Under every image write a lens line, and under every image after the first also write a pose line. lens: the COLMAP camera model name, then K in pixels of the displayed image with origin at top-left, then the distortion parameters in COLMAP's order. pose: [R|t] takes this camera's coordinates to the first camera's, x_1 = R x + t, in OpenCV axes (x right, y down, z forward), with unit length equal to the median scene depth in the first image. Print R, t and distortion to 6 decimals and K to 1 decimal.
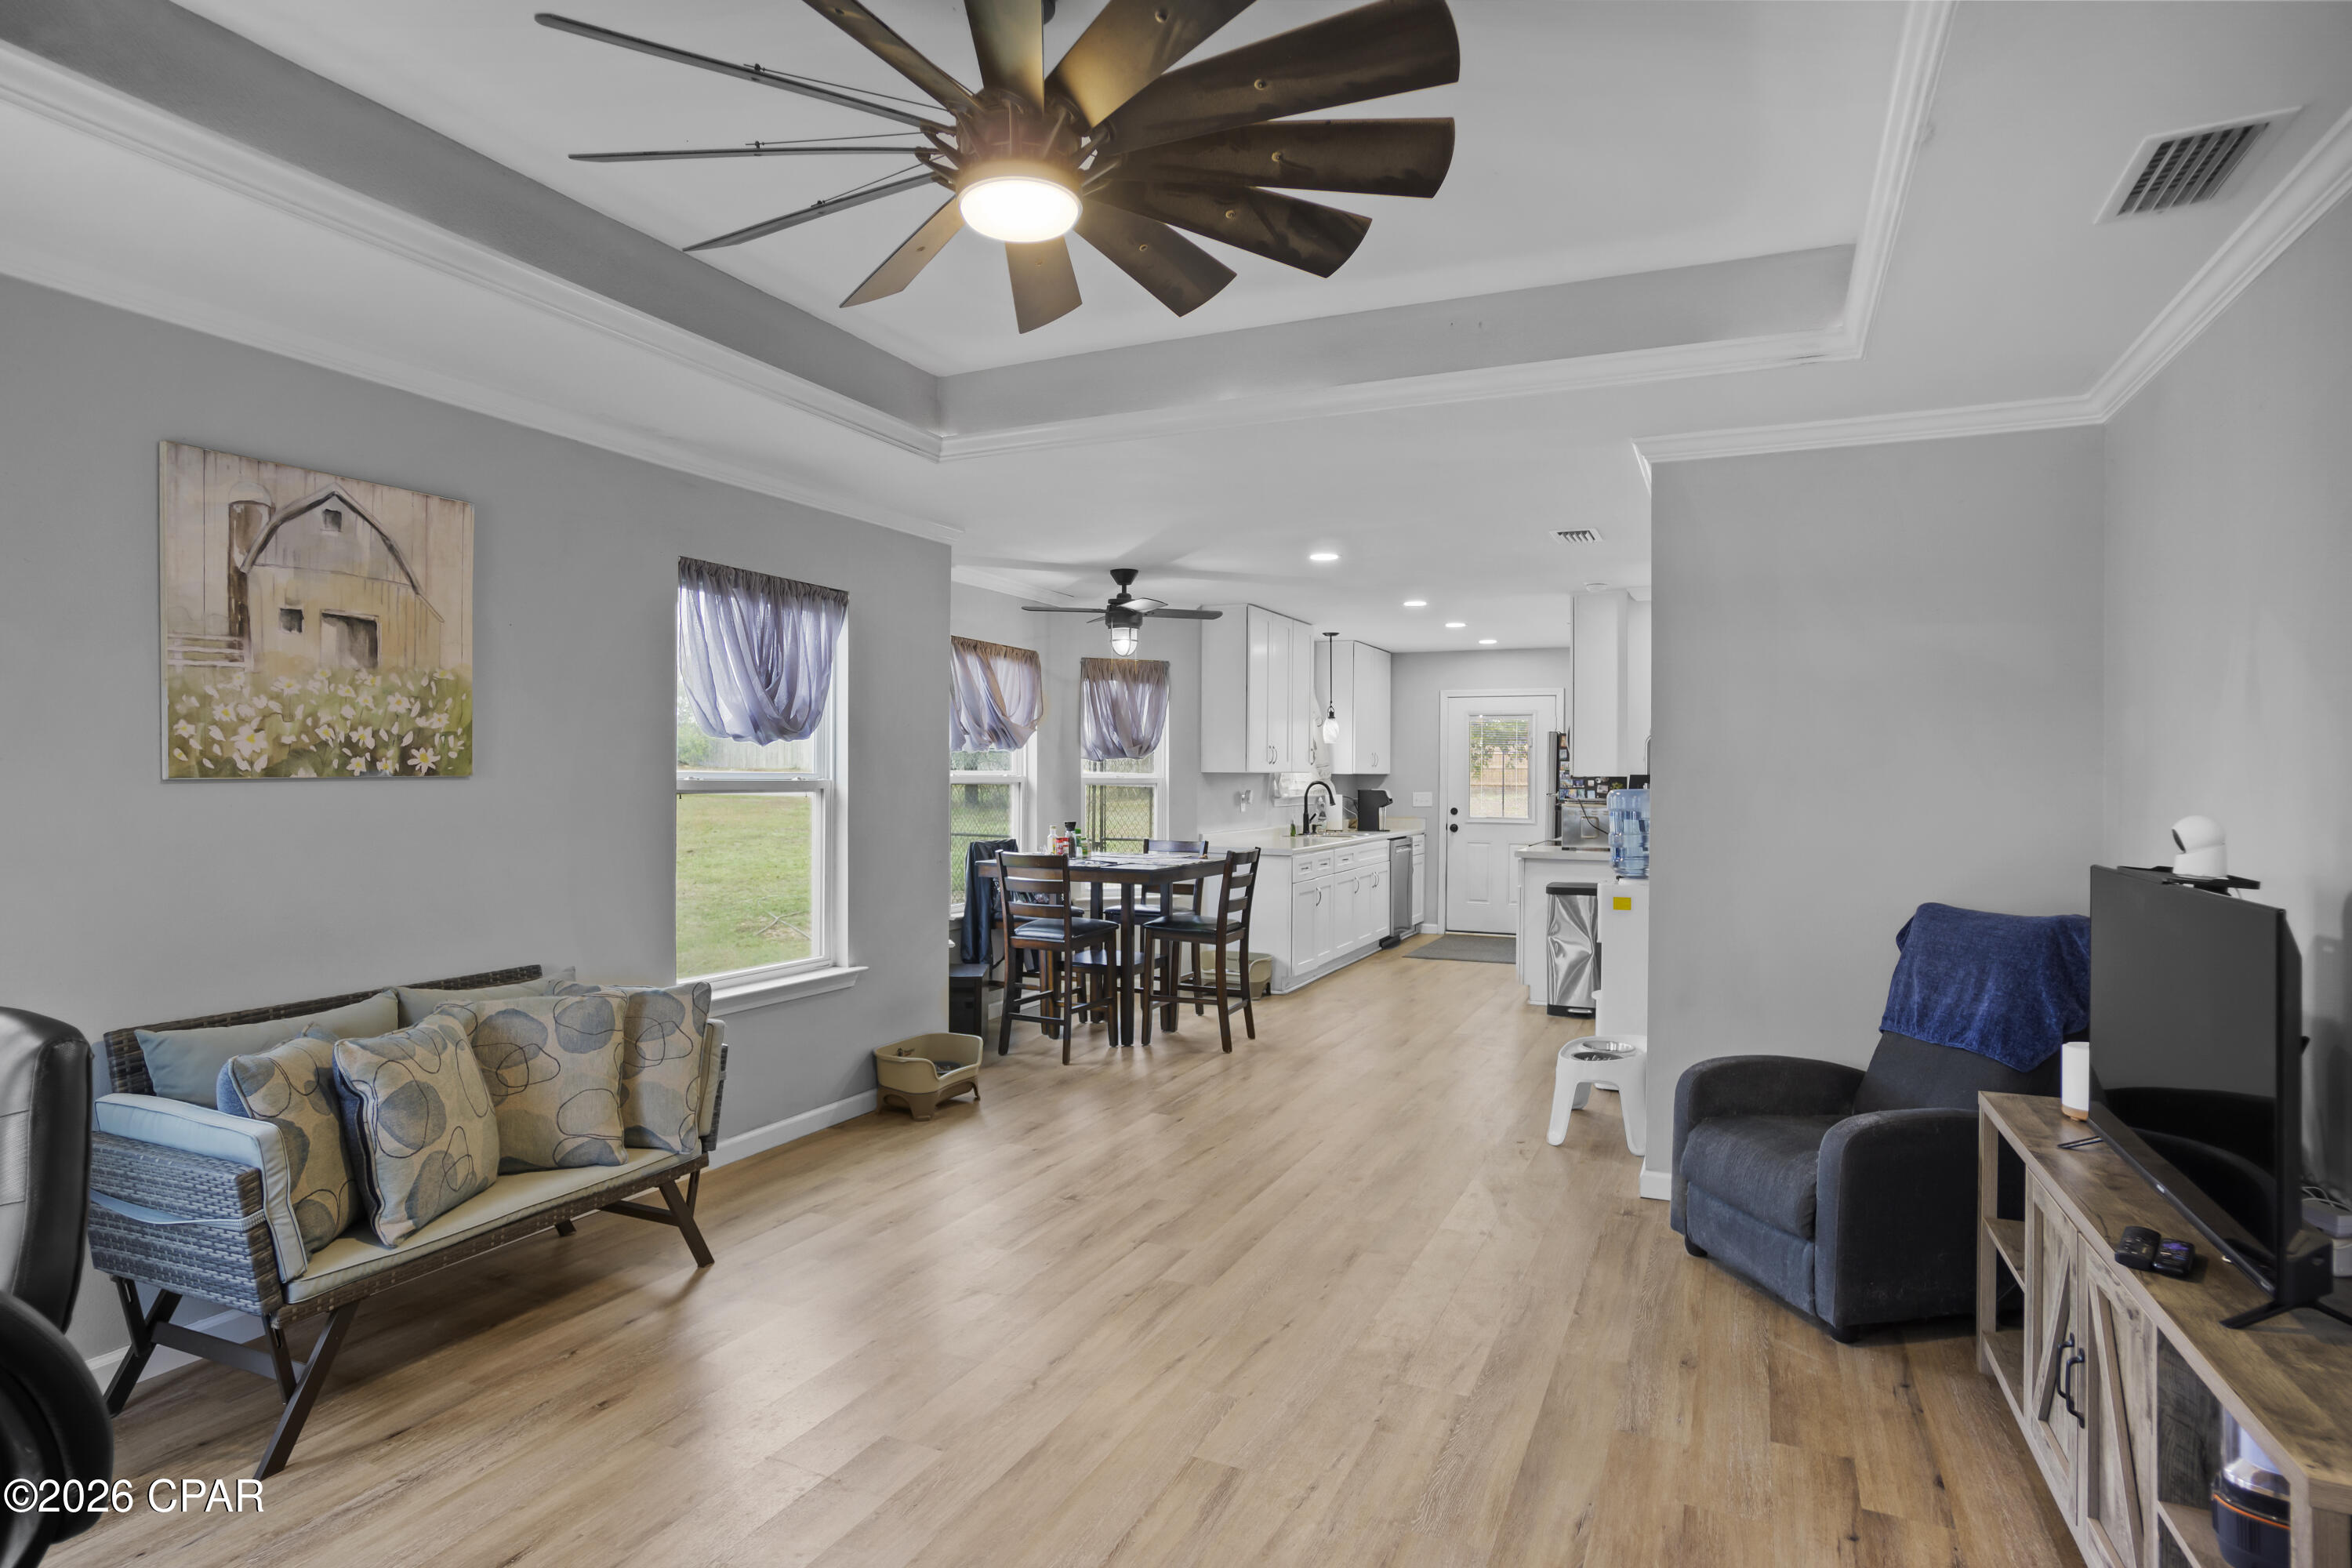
lens RADIAL K [[1283.9, 0, 1156.8], [0, 1283.9, 756.1], [0, 0, 1]] dist [-0.058995, 0.037552]
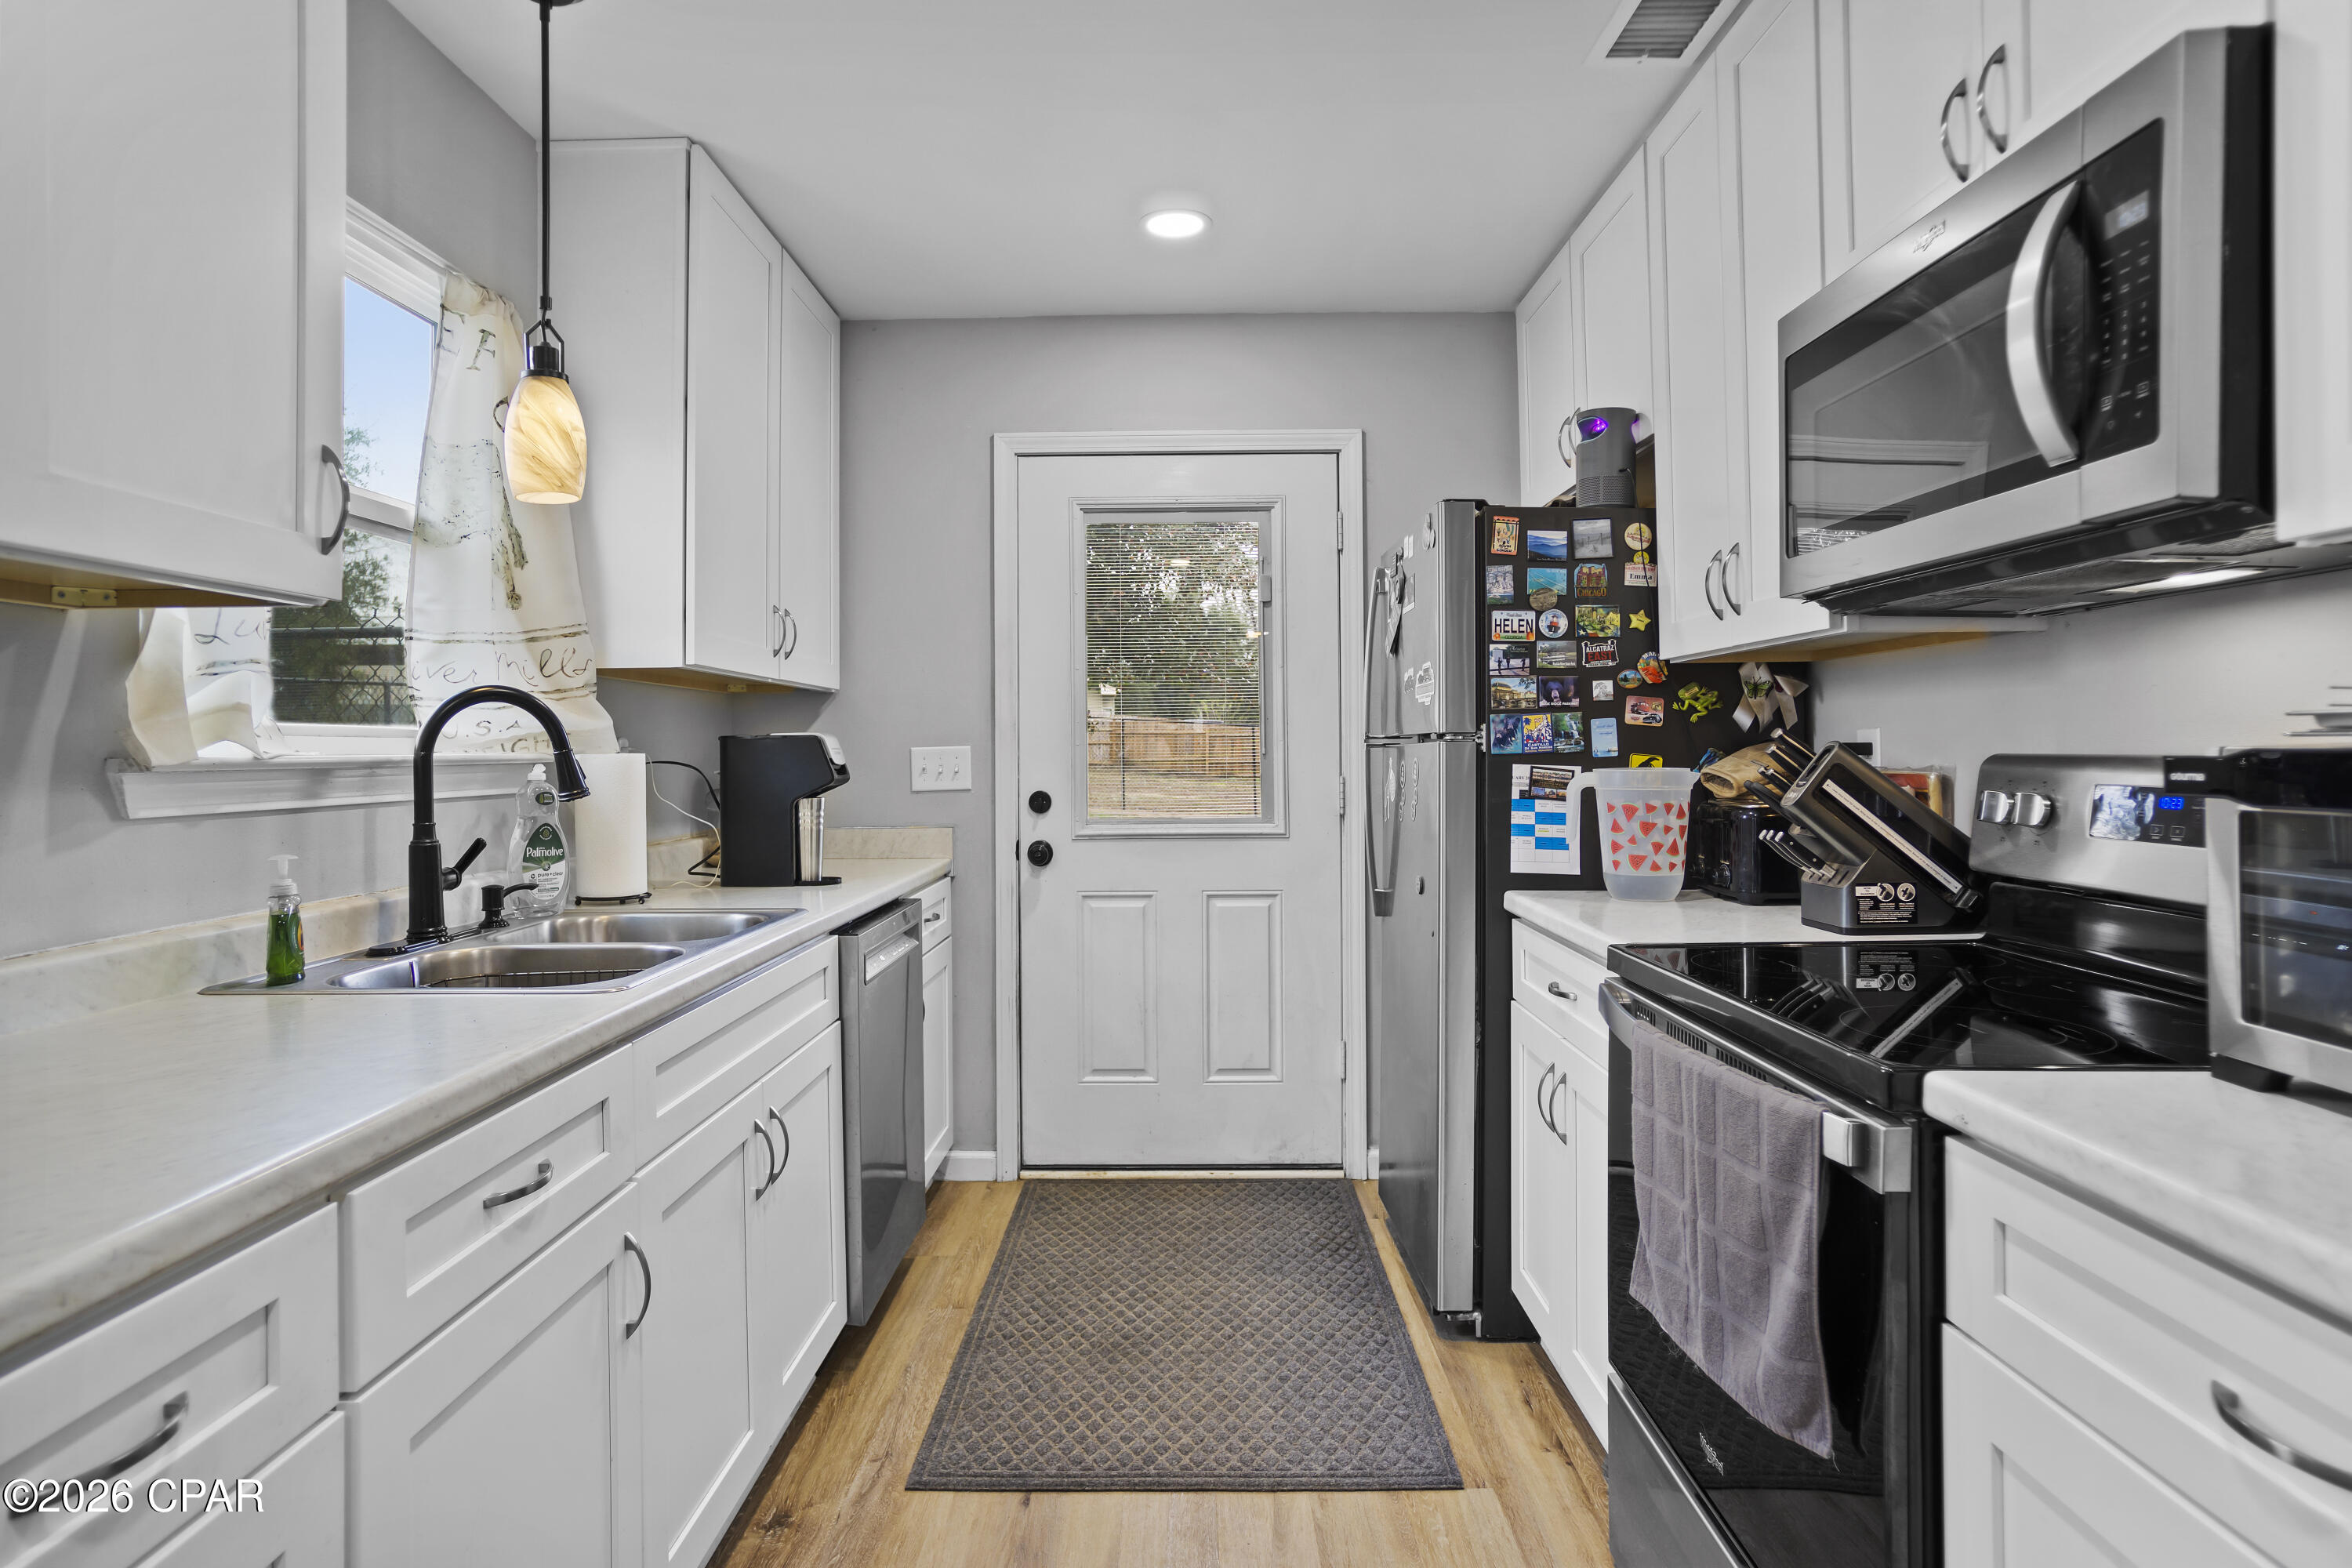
lens RADIAL K [[1283.9, 0, 1156.8], [0, 1283.9, 756.1], [0, 0, 1]] dist [-0.058995, 0.037552]
pose [[0.913932, -0.016703, 0.405523, 0.202539], [0.010264, 0.999784, 0.018047, 0.040774], [-0.405737, -0.012331, 0.913907, 1.099135]]
